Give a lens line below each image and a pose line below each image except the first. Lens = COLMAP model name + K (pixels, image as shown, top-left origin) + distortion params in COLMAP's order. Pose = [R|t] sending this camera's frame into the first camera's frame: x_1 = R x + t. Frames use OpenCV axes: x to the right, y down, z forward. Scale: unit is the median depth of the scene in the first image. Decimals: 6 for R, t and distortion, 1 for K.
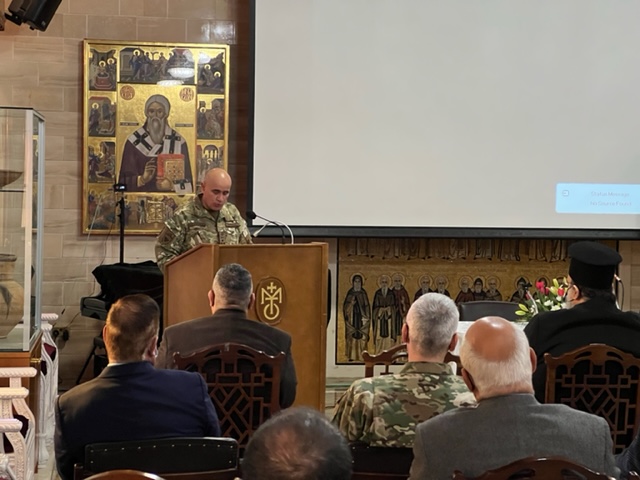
lens RADIAL K [[1406.6, 0, 318.9], [0, 1406.6, 238.1], [0, 0, 1]] dist [0.120831, 0.000000]
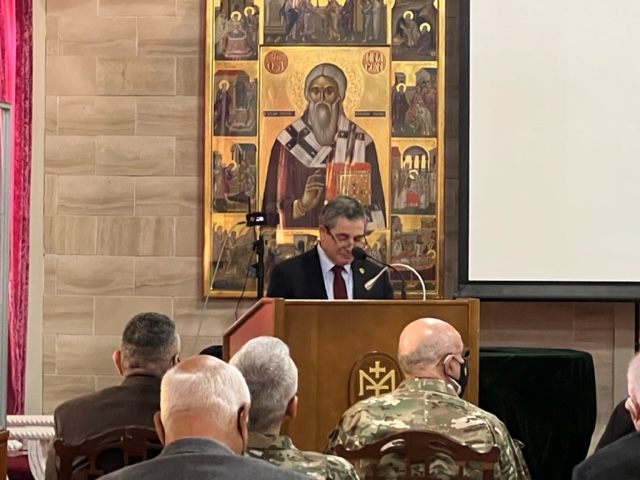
lens RADIAL K [[2855.1, 0, 318.9], [0, 2855.1, 238.8], [0, 0, 1]] dist [-0.689185, 0.000000]
pose [[0.964097, -0.008313, -0.265420, 0.202242], [-0.002511, 0.999180, -0.040418, 0.020946], [0.265538, 0.039634, 0.963285, -0.157691]]
